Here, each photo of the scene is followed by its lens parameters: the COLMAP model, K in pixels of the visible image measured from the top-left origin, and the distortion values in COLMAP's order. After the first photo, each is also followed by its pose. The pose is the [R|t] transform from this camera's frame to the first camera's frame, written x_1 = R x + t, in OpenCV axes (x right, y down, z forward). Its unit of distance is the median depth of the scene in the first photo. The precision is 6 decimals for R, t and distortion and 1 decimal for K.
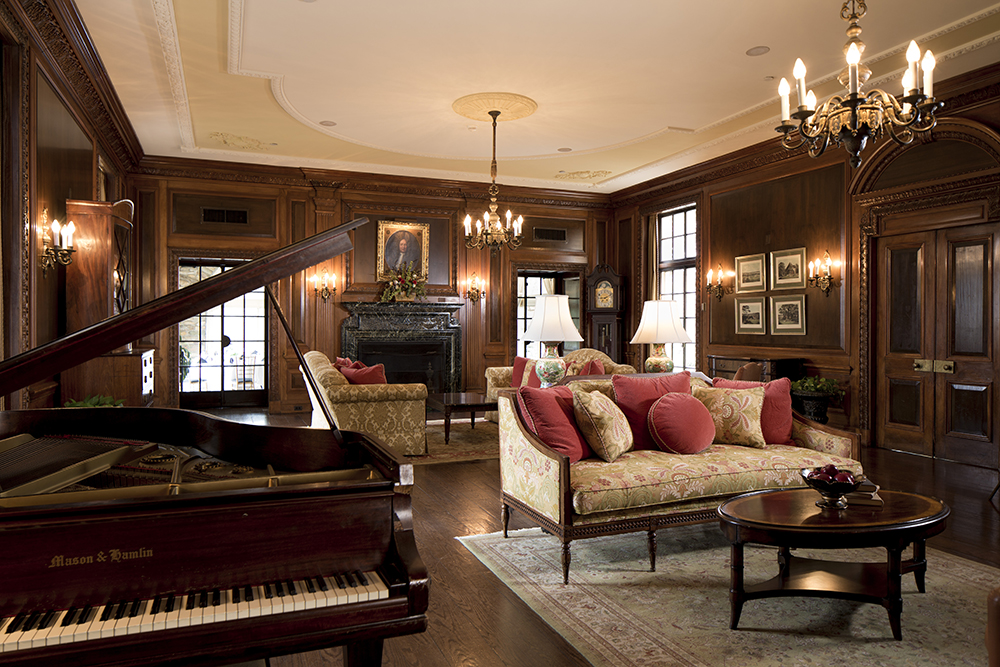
lens RADIAL K [[673.4, 0, 496.3], [0, 673.4, 329.7], [0, 0, 1]] dist [-0.016424, 0.005720]
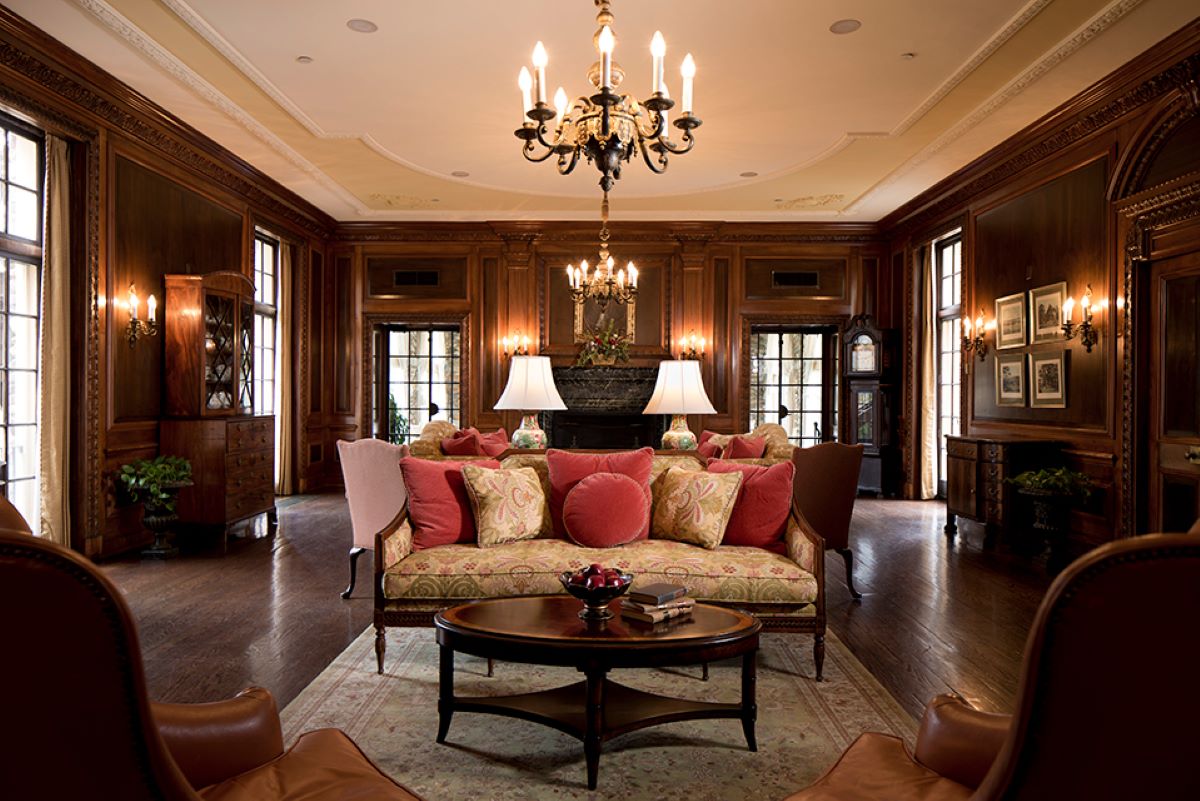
lens RADIAL K [[808.0, 0, 591.9], [0, 808.0, 401.0], [0, 0, 1]] dist [-0.016424, 0.005720]
pose [[0.921322, 0.006937, -0.388738, 0.313352], [-0.006411, 0.999976, 0.002651, 0.001411], [0.388747, 0.000050, 0.921345, 0.040621]]
